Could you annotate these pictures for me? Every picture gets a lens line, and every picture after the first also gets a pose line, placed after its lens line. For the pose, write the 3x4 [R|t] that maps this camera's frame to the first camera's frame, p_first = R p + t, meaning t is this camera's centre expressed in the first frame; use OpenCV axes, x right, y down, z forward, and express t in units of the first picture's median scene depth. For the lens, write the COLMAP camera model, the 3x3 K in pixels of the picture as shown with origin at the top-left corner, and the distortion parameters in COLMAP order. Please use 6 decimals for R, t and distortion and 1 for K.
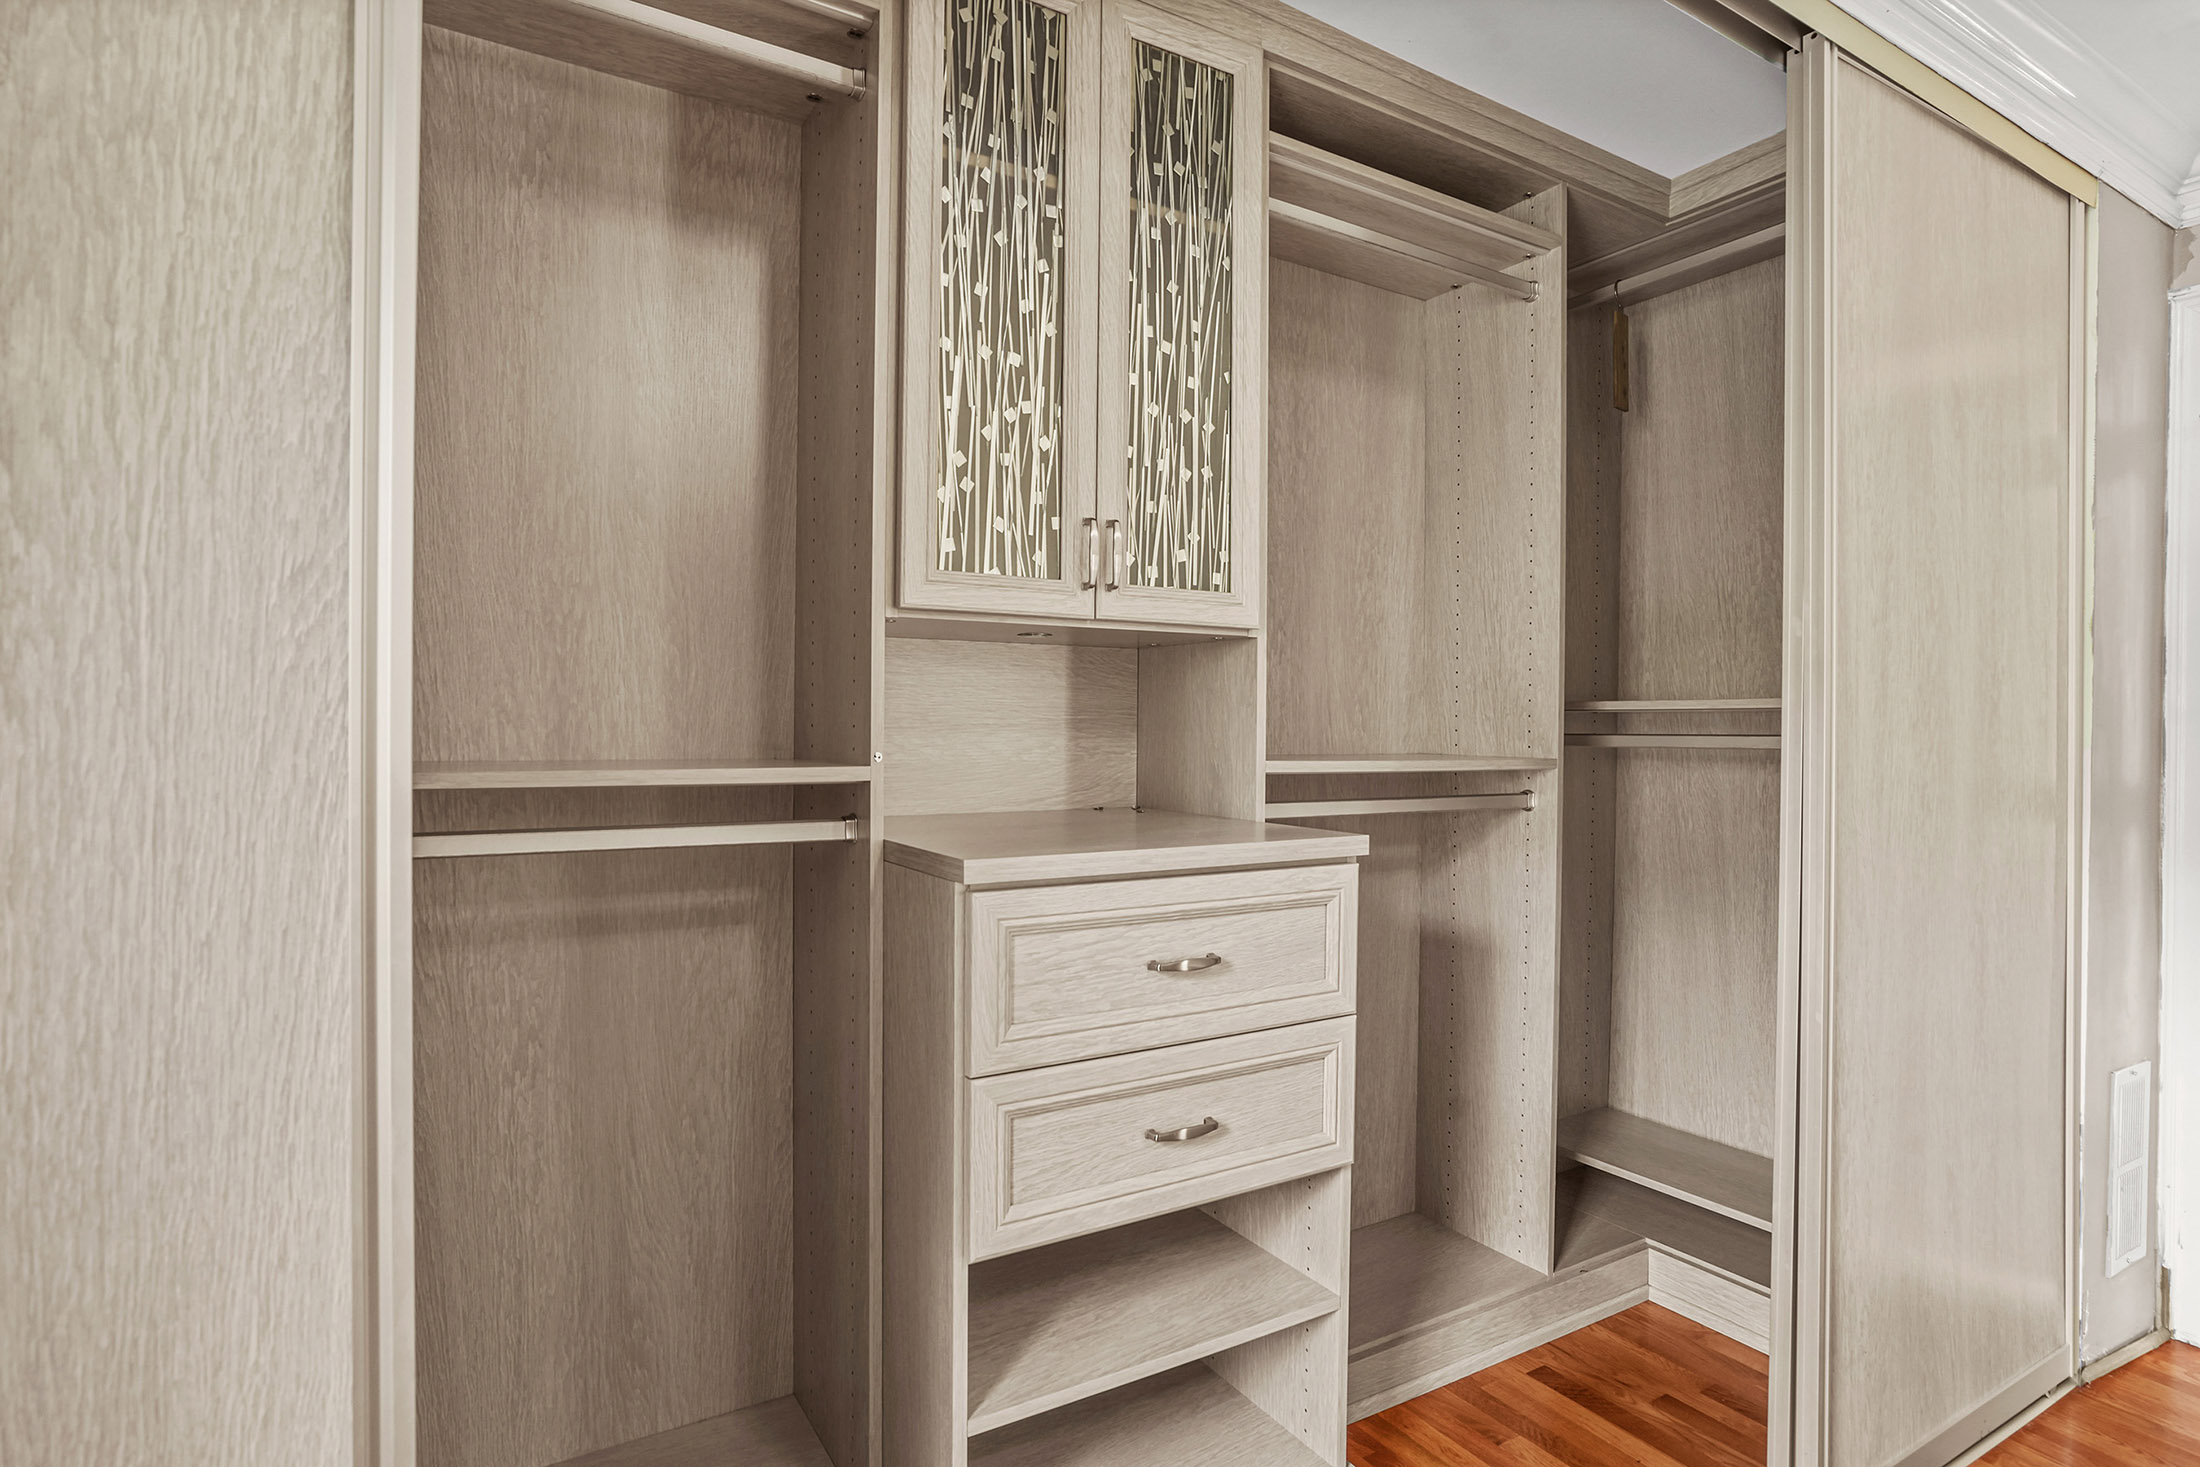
lens RADIAL K [[1142.7, 0, 1100.0], [0, 1142.7, 733.5], [0, 0, 1]] dist [-0.034862, 0.000023]
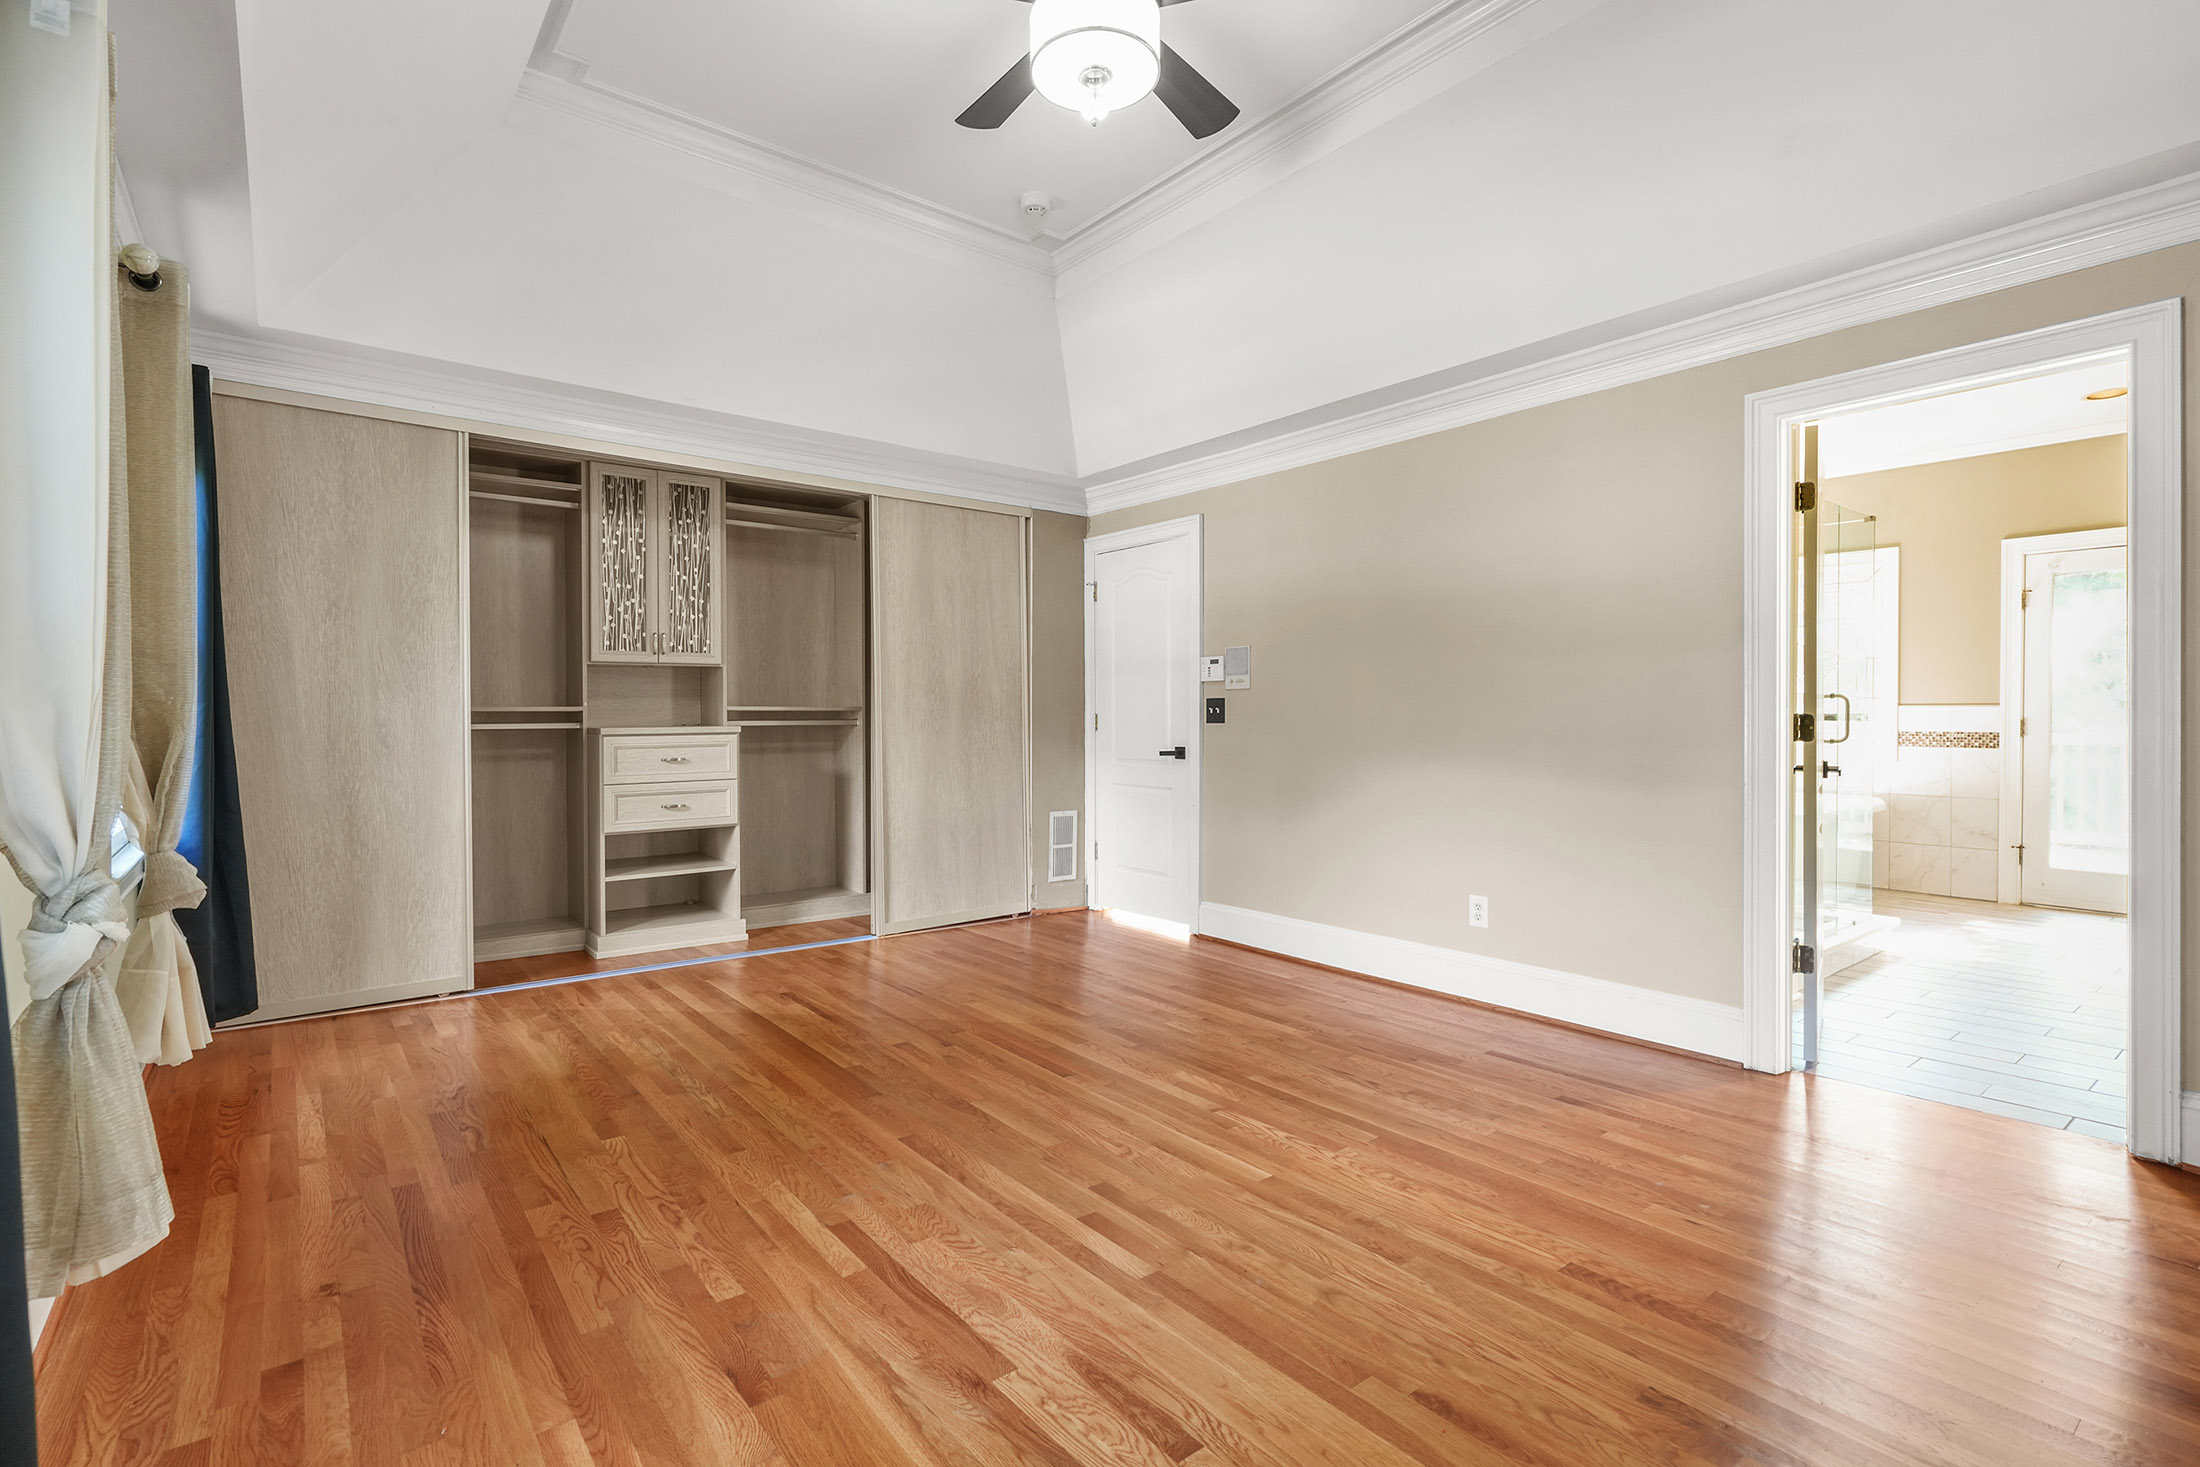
lens RADIAL K [[1038.5, 0, 1100.0], [0, 1038.5, 733.5], [0, 0, 1]] dist [-0.011085, 0.000476]
pose [[0.991435, -0.006663, 0.130428, 0.891771], [0.004199, 0.999808, 0.019157, 0.052760], [-0.130531, -0.018446, 0.991273, -2.198214]]
